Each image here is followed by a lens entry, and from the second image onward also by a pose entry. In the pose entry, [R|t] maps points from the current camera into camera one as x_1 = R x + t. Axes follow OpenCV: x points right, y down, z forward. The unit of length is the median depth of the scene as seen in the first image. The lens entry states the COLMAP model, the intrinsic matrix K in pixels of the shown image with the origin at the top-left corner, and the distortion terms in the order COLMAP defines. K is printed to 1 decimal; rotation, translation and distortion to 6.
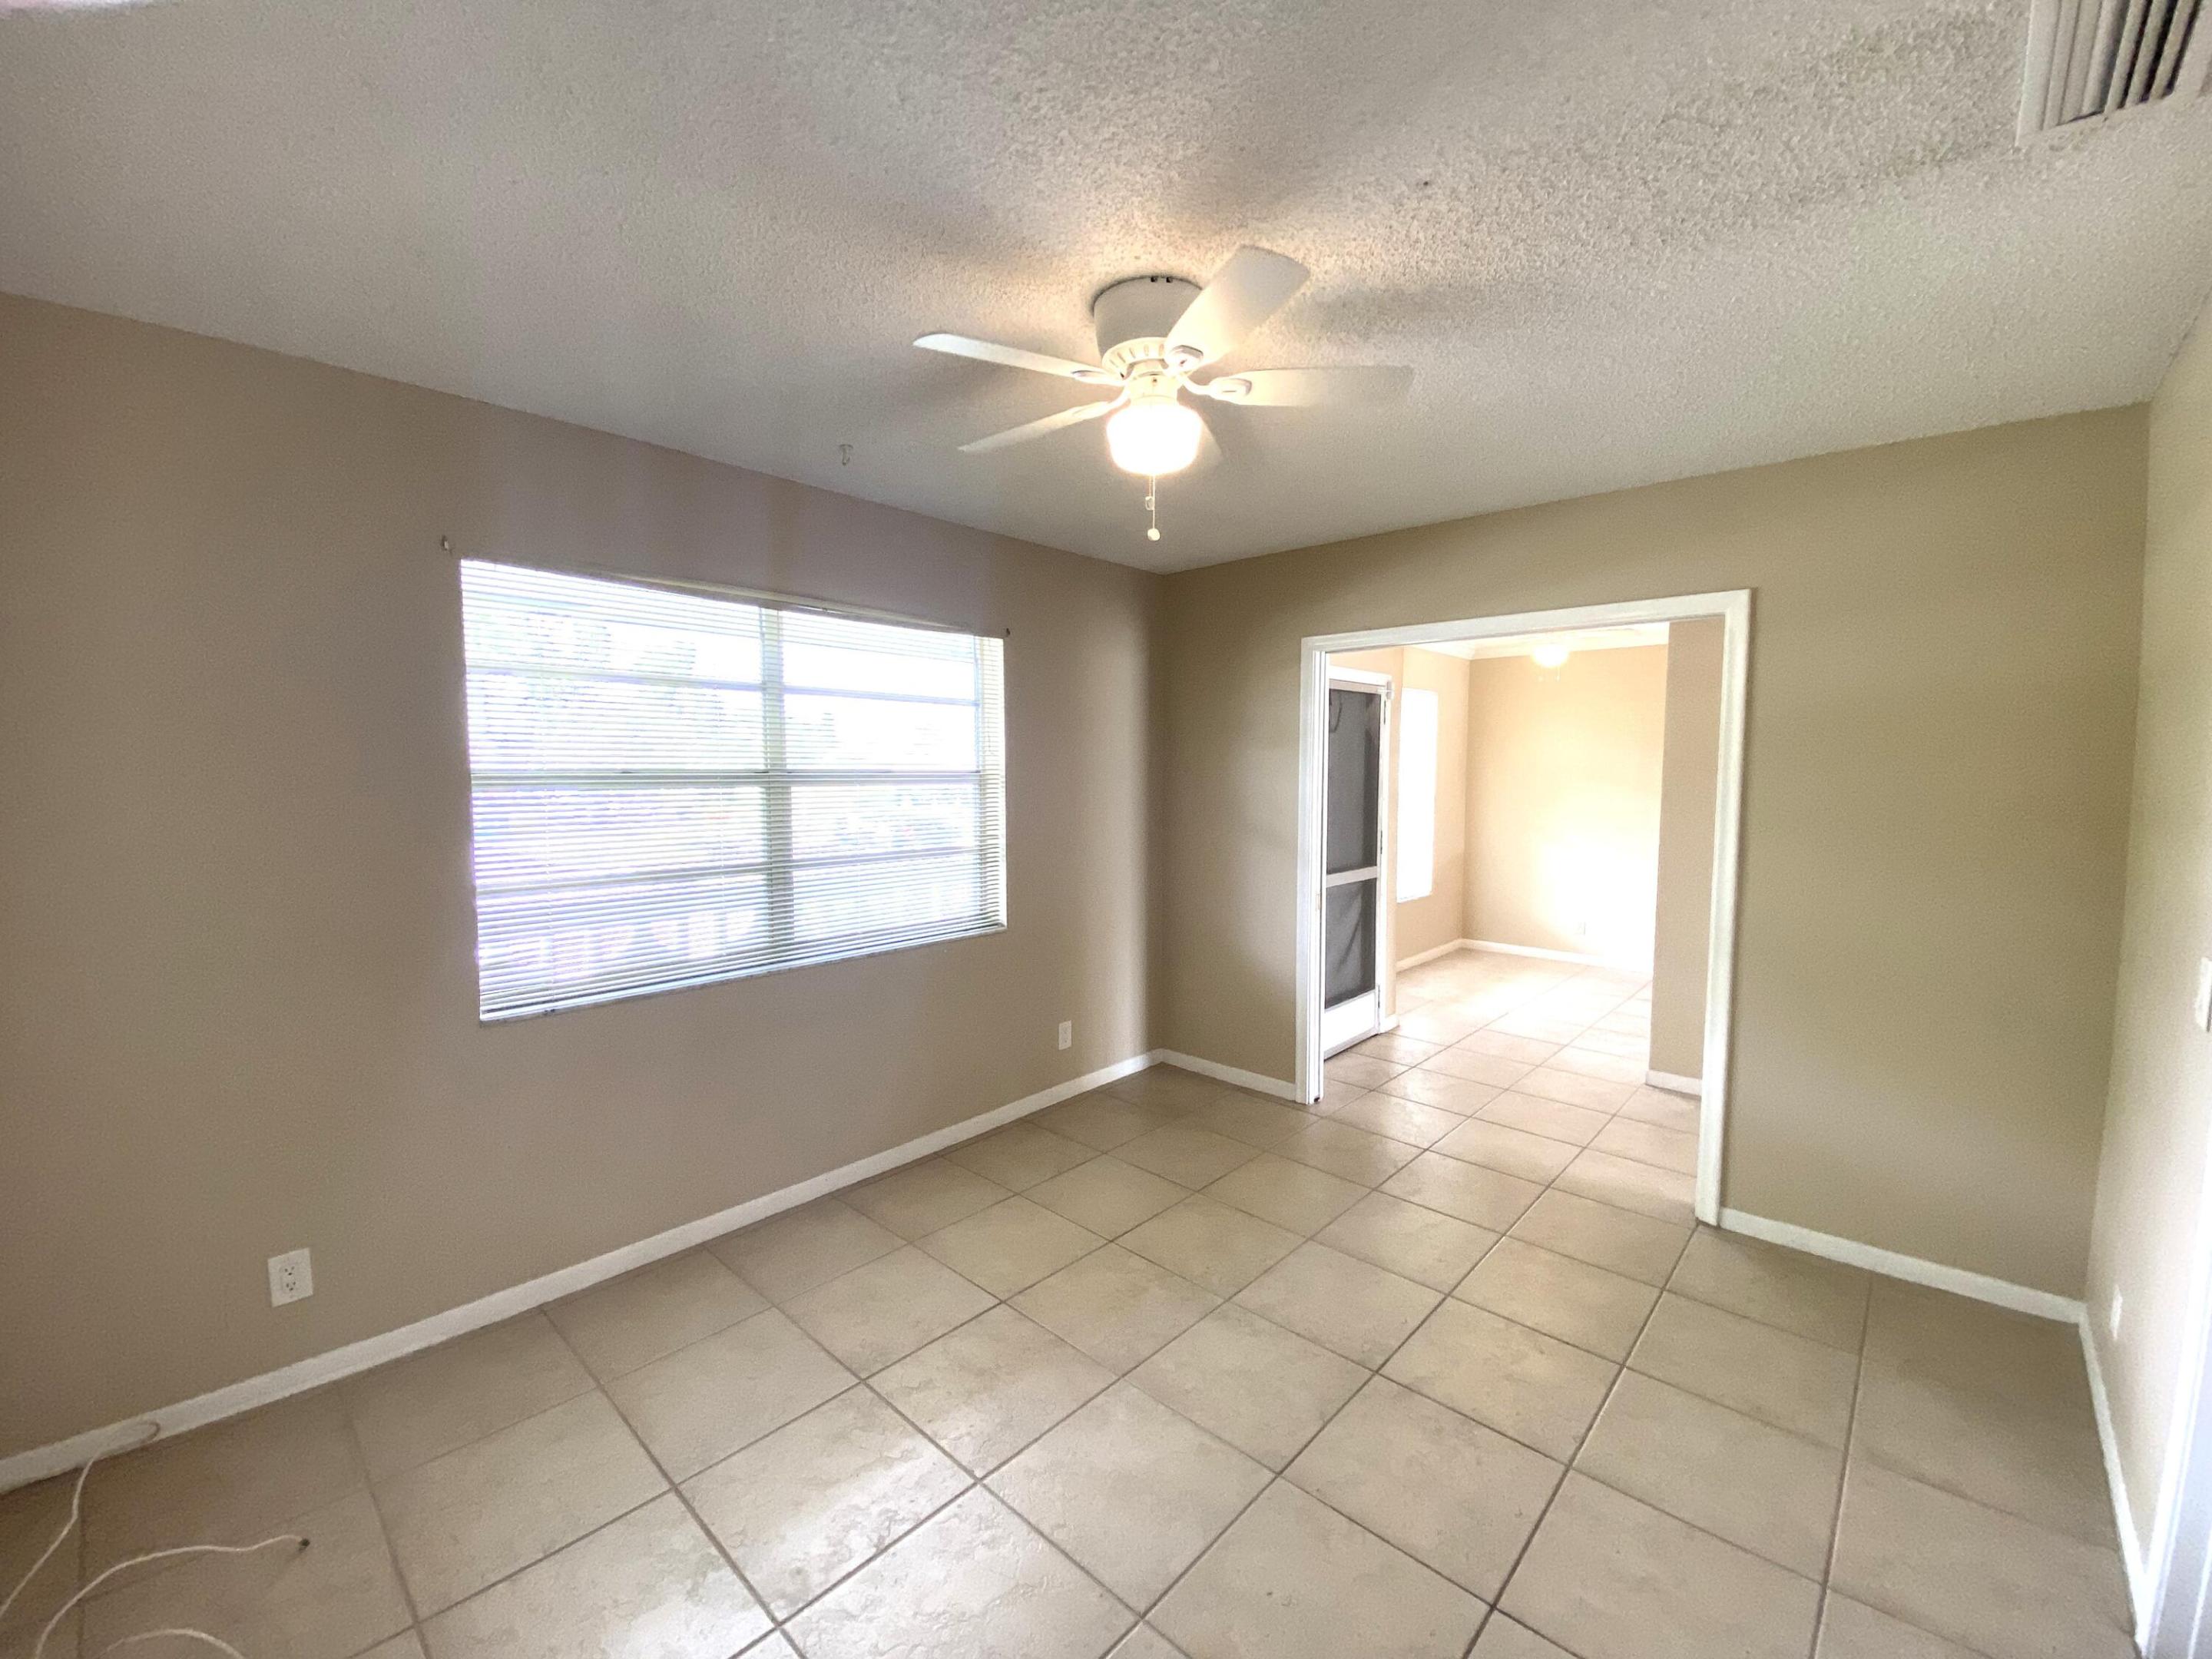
lens RADIAL K [[912.2, 0, 1114.9], [0, 912.2, 830.2], [0, 0, 1]] dist [0.013151, -0.000282]
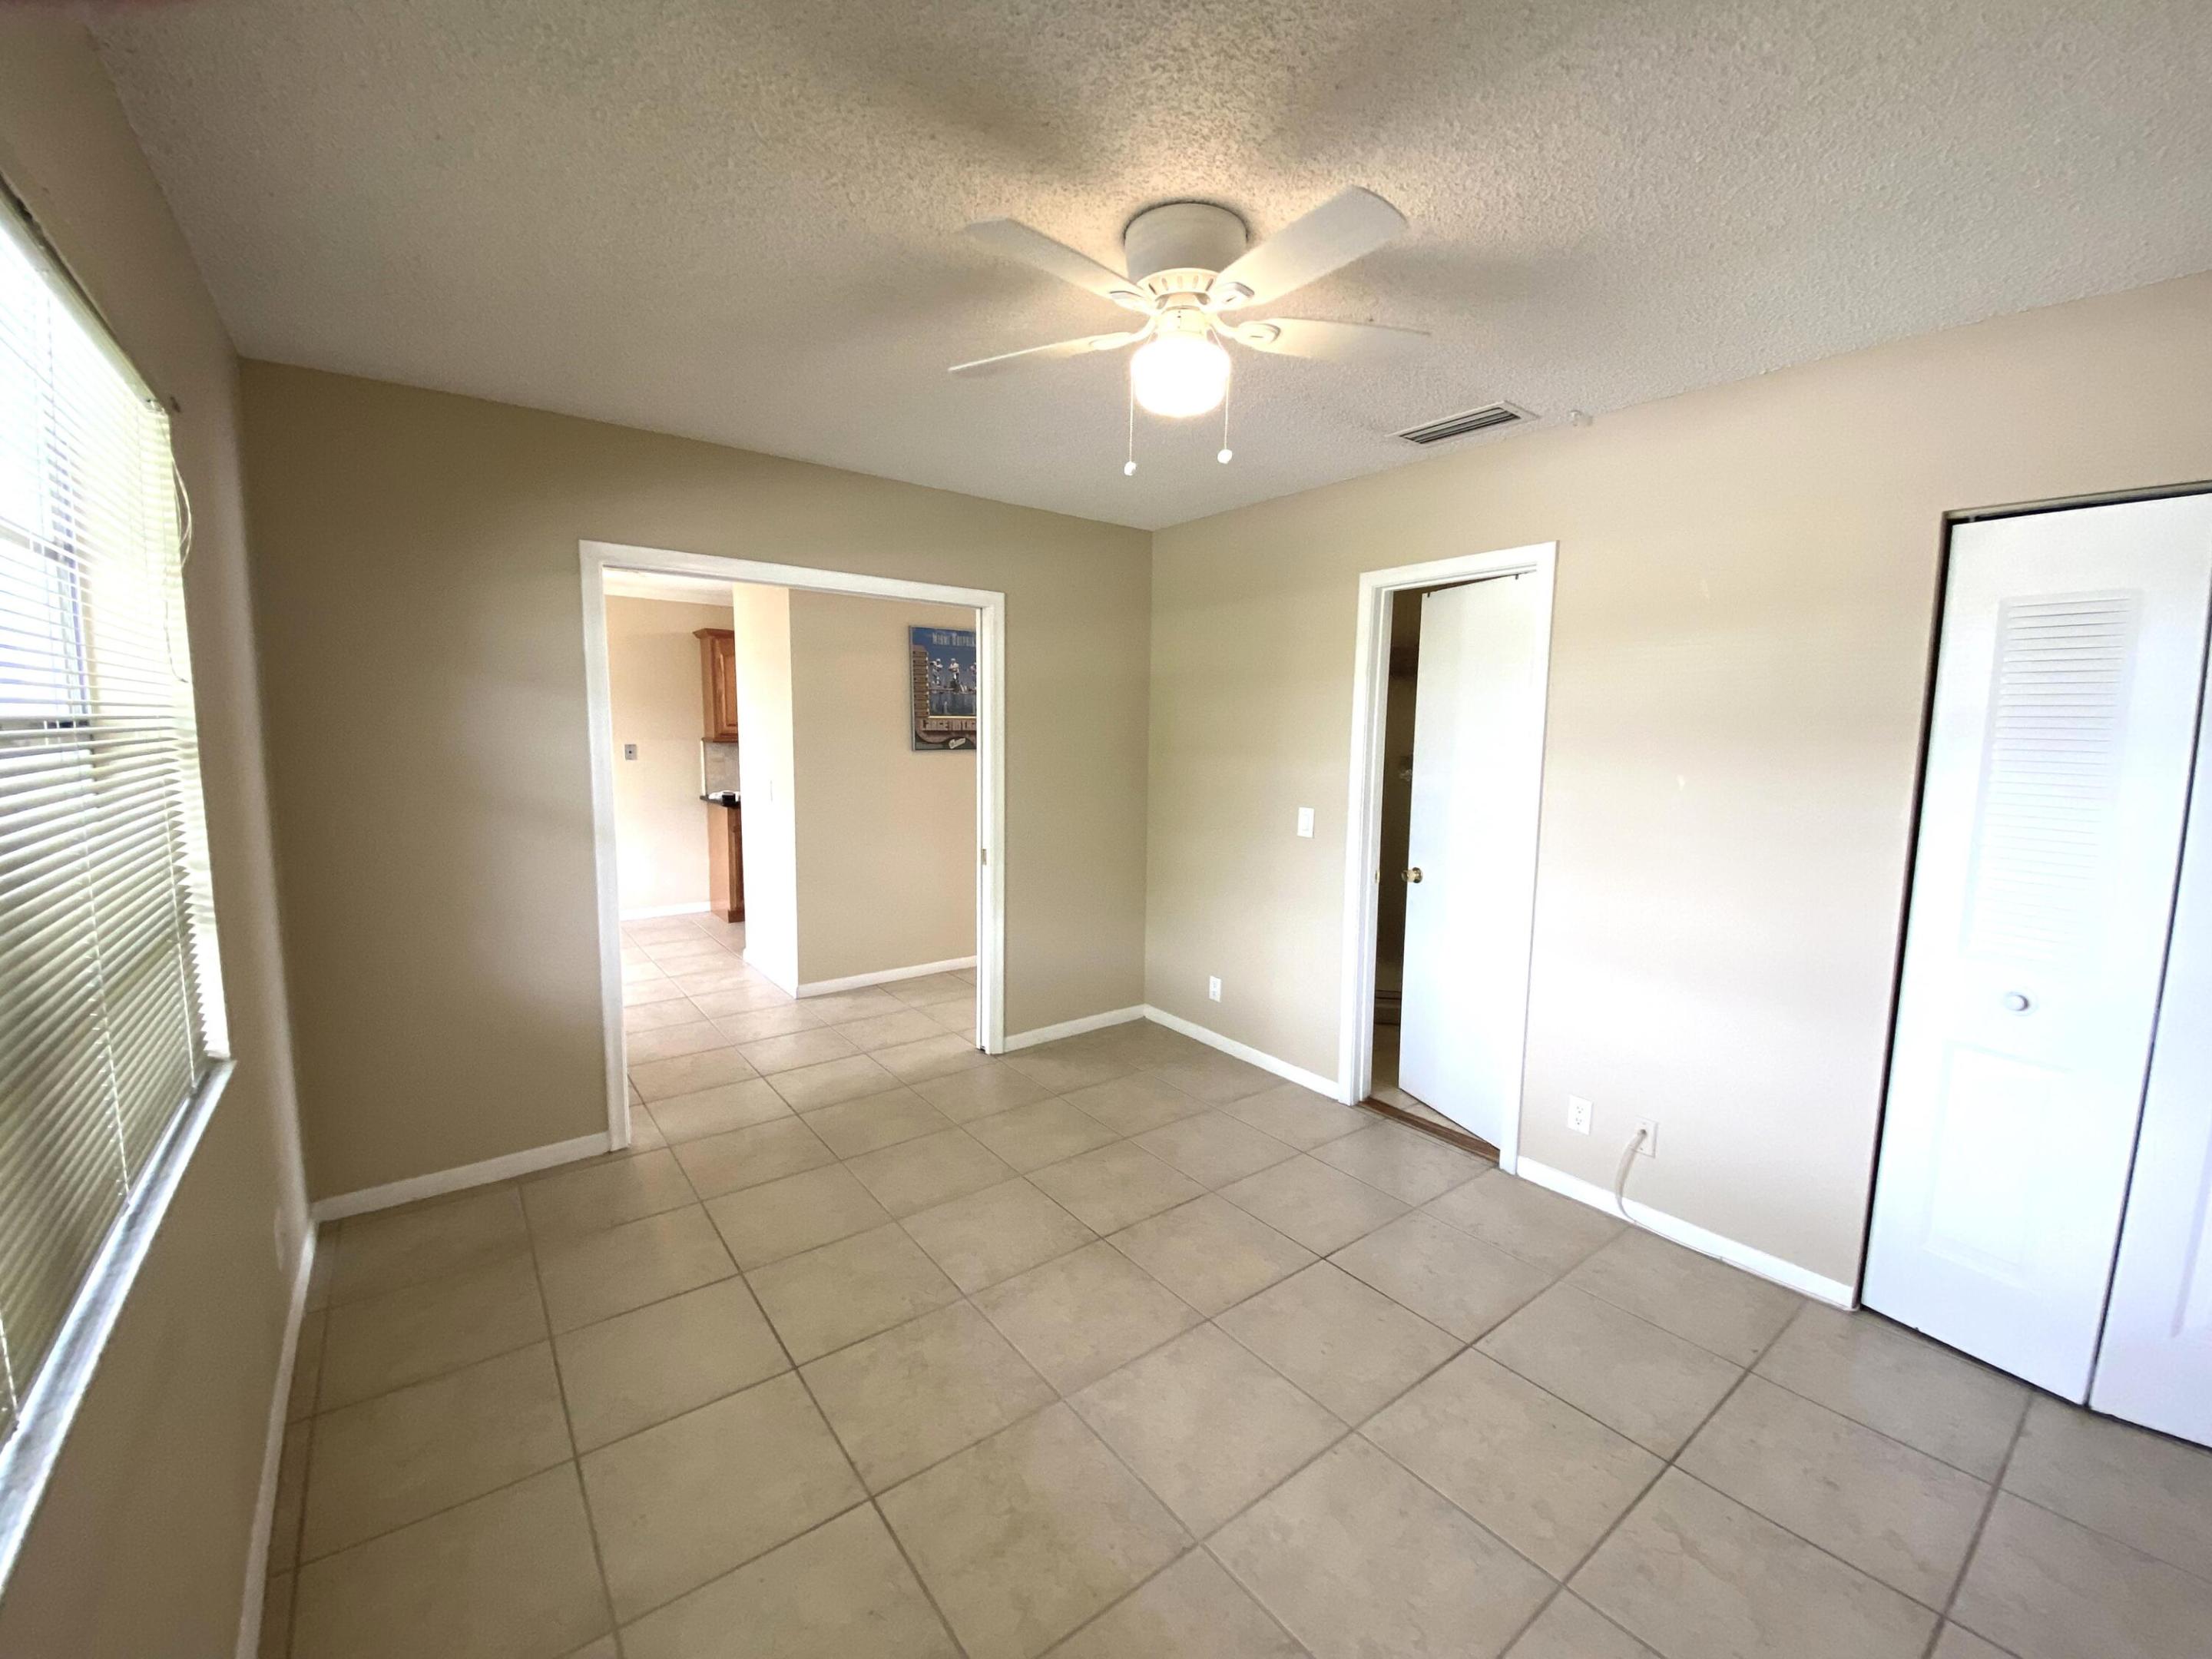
lens RADIAL K [[912.2, 0, 1110.3], [0, 912.2, 824.0], [0, 0, 1]] dist [0.013151, -0.000282]
pose [[0.177856, -0.115560, 0.977248, -0.501742], [0.064577, 0.992311, 0.105589, -0.035367], [-0.981935, 0.044328, 0.183951, 0.476373]]
